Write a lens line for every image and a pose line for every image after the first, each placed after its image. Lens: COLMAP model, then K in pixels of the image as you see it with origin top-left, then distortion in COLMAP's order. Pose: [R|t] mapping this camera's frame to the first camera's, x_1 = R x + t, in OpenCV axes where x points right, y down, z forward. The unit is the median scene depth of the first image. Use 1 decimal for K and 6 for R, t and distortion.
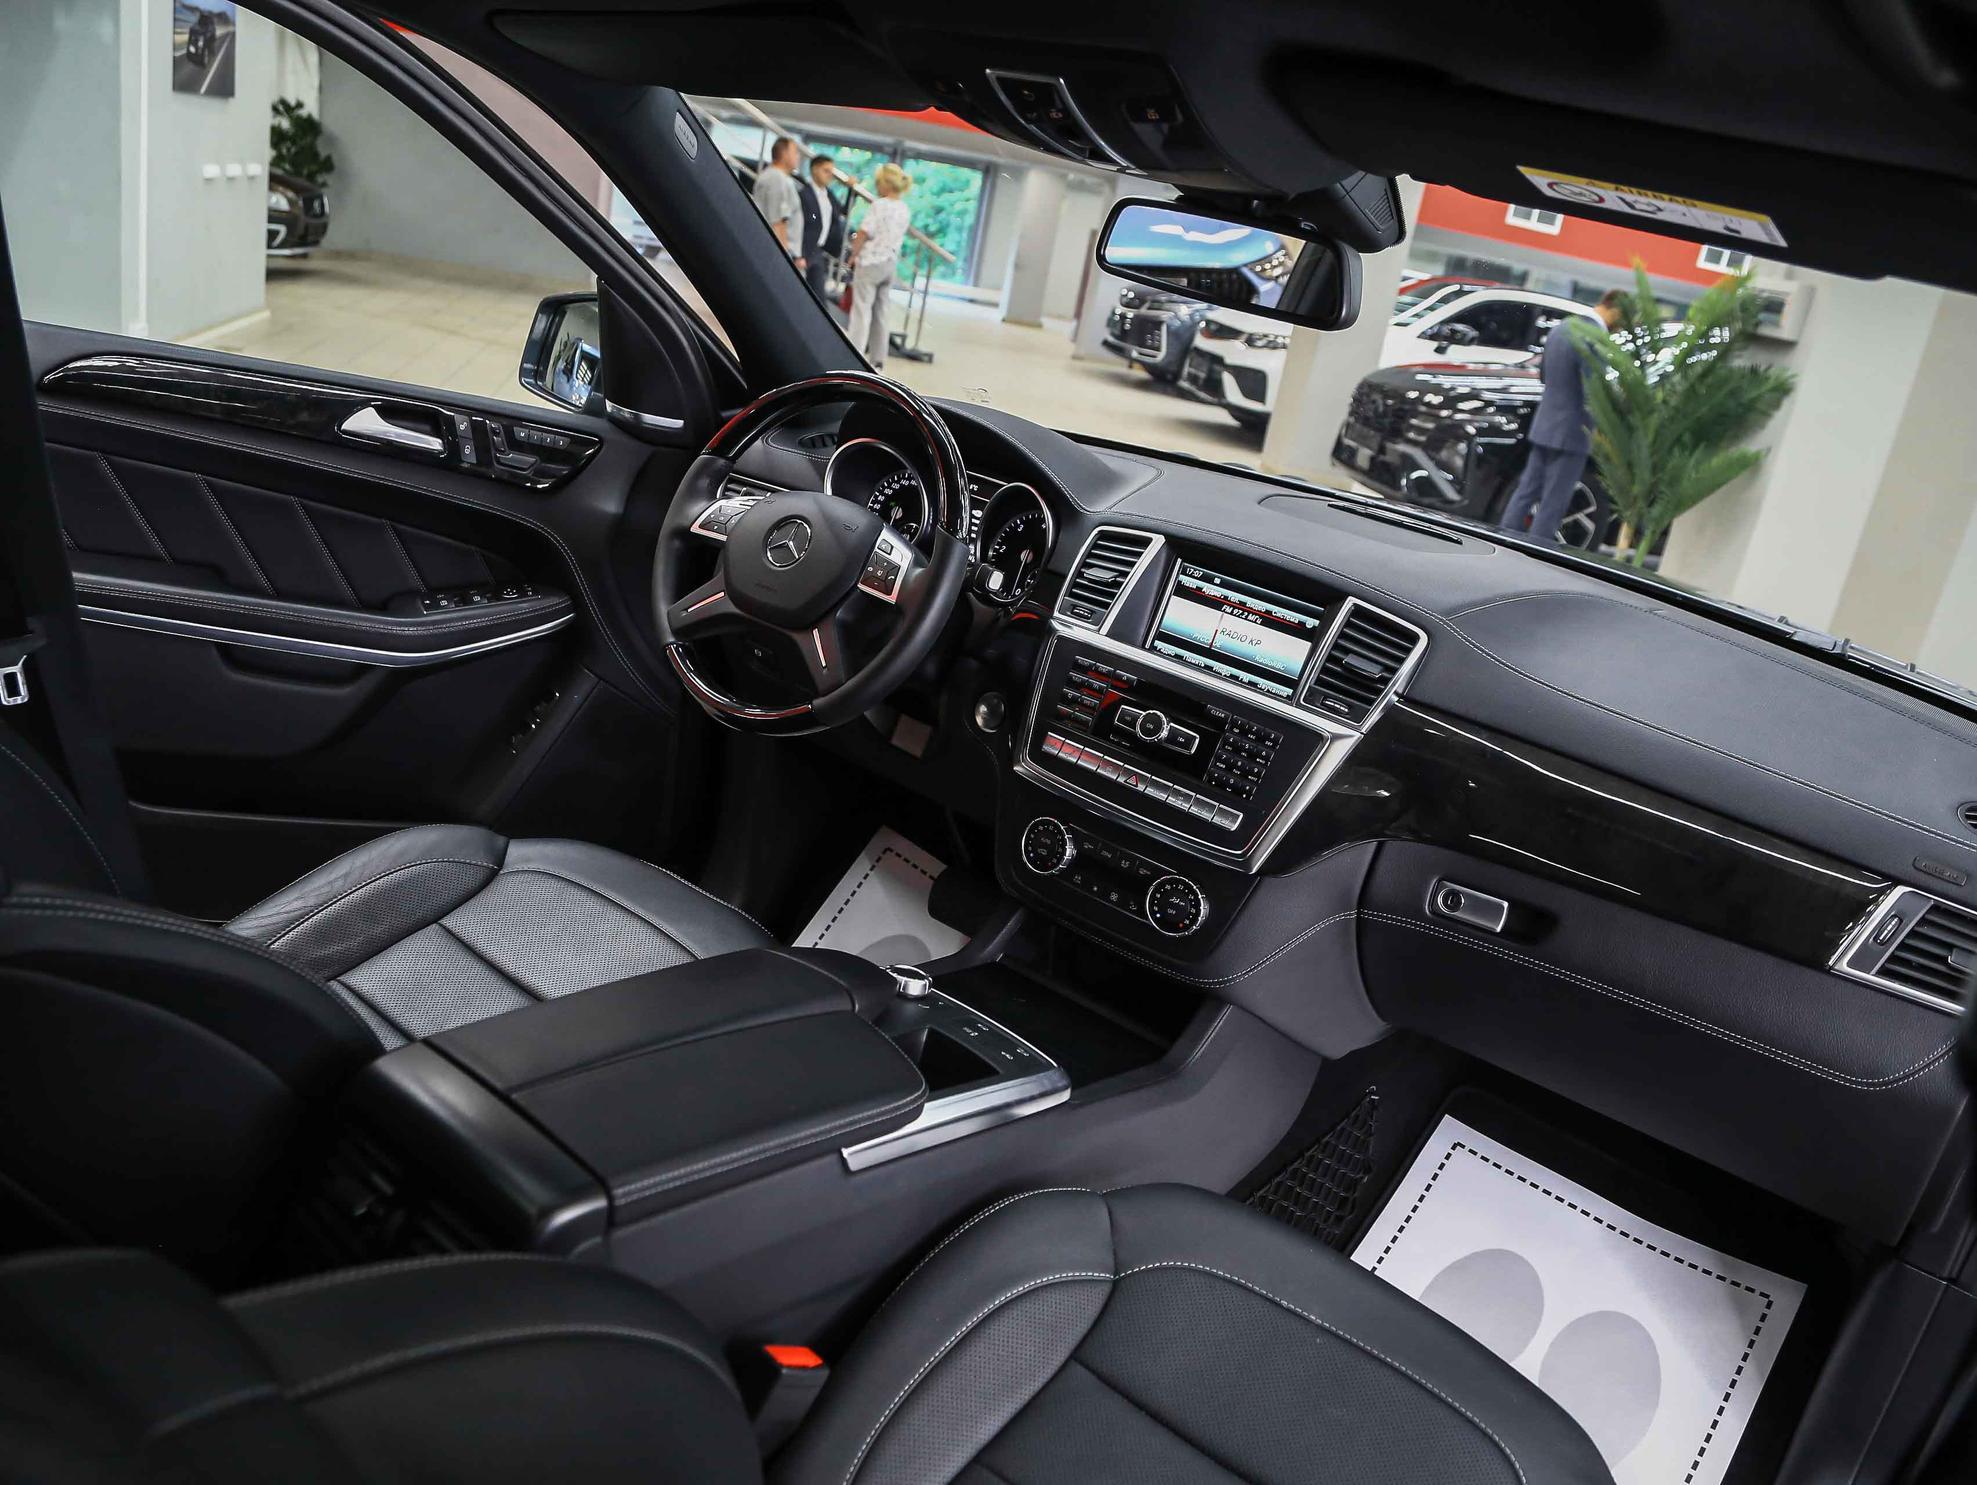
lens RADIAL K [[1531.4, 0, 979.5], [0, 1531.4, 763.4], [0, 0, 1]] dist [-0.116461, 0.052557]
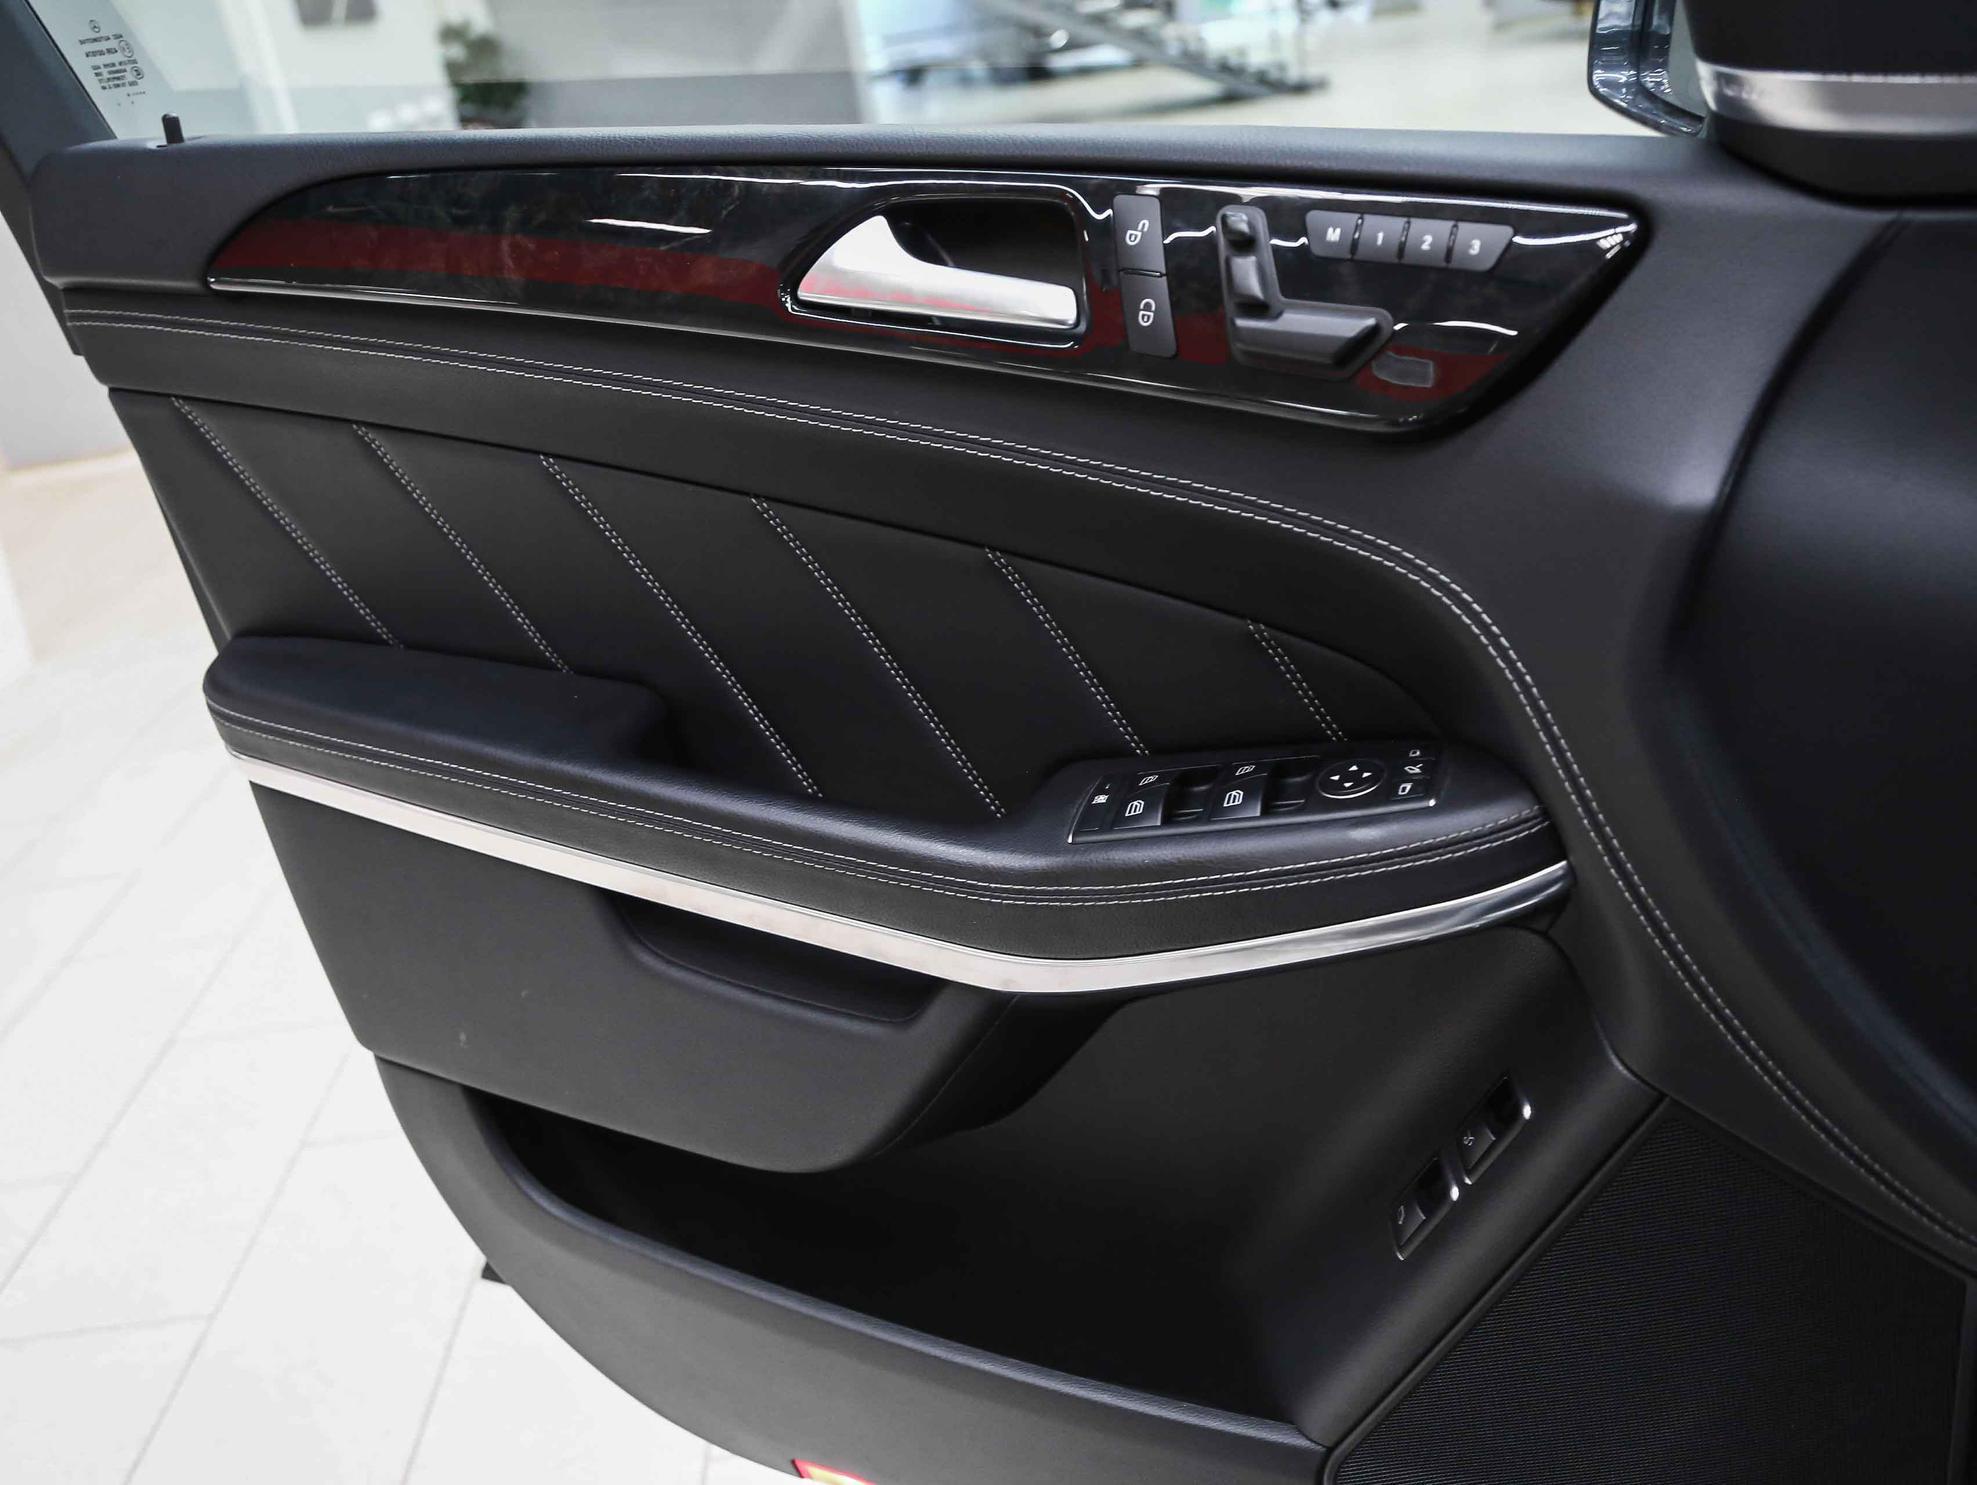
lens RADIAL K [[1716.6, 0, 992.9], [0, 1716.6, 752.1], [0, 0, 1]] dist [0.008231, -0.000398]
pose [[0.622642, 0.067931, -0.779552, -0.103096], [-0.047632, 0.997668, 0.048894, -0.154968], [0.781055, 0.006688, 0.624426, 0.859002]]
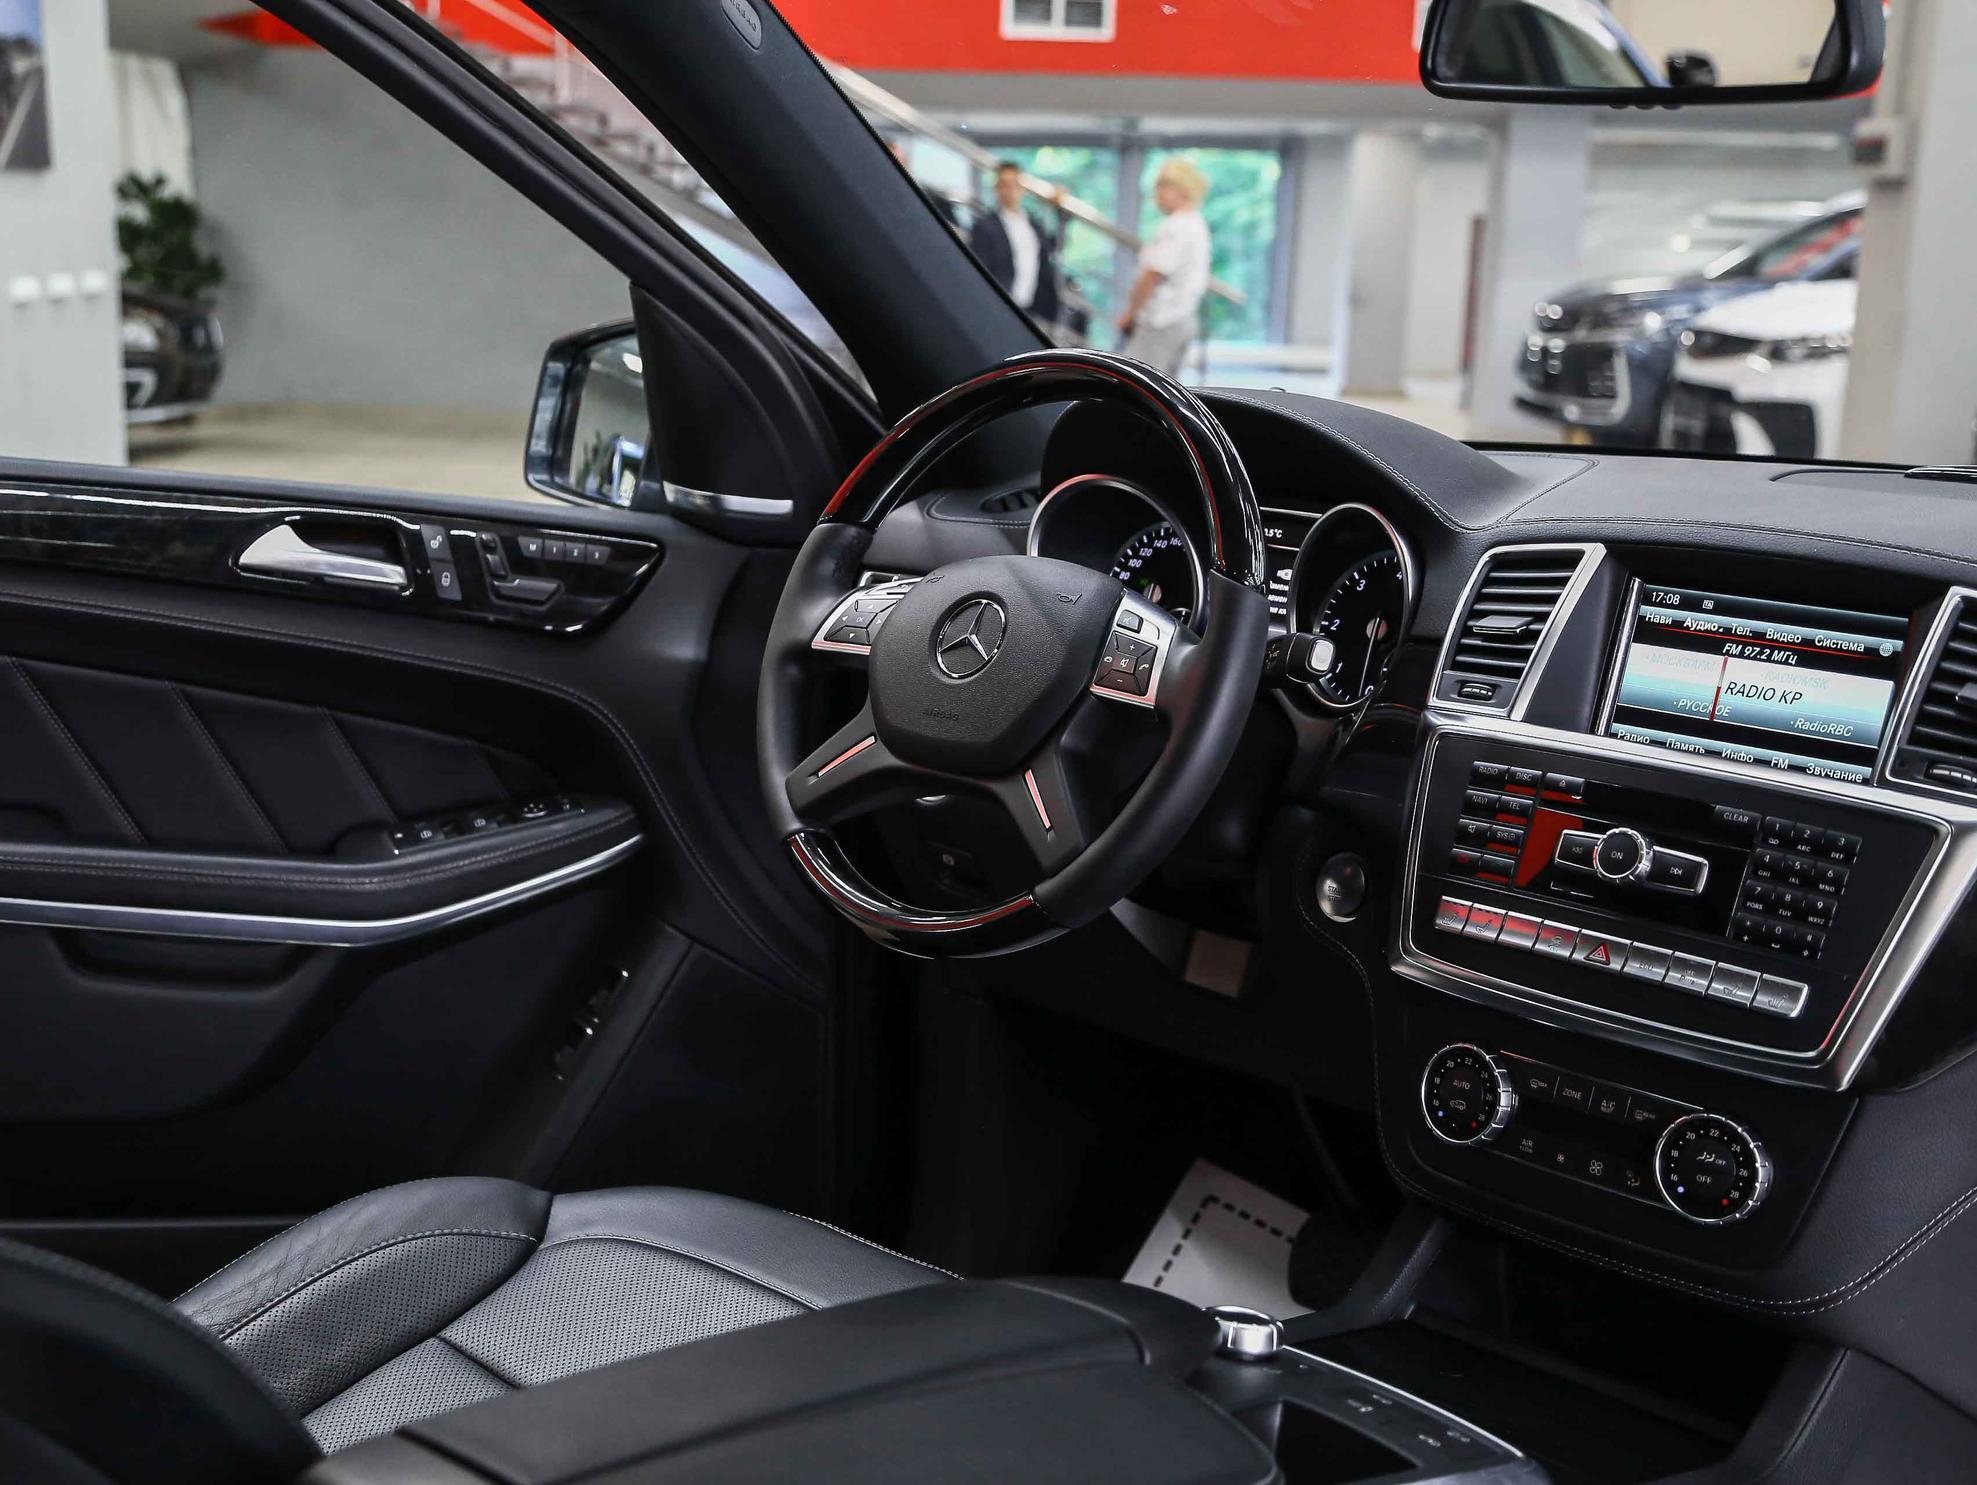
lens RADIAL K [[2627.4, 0, 985.2], [0, 2627.4, 758.8], [0, 0, 1]] dist [0.083448, 0.000000]
pose [[0.983670, -0.117937, -0.135959, 0.015225], [0.094011, 0.980837, -0.170650, 0.075684], [0.153480, 0.155082, 0.975907, -0.005077]]
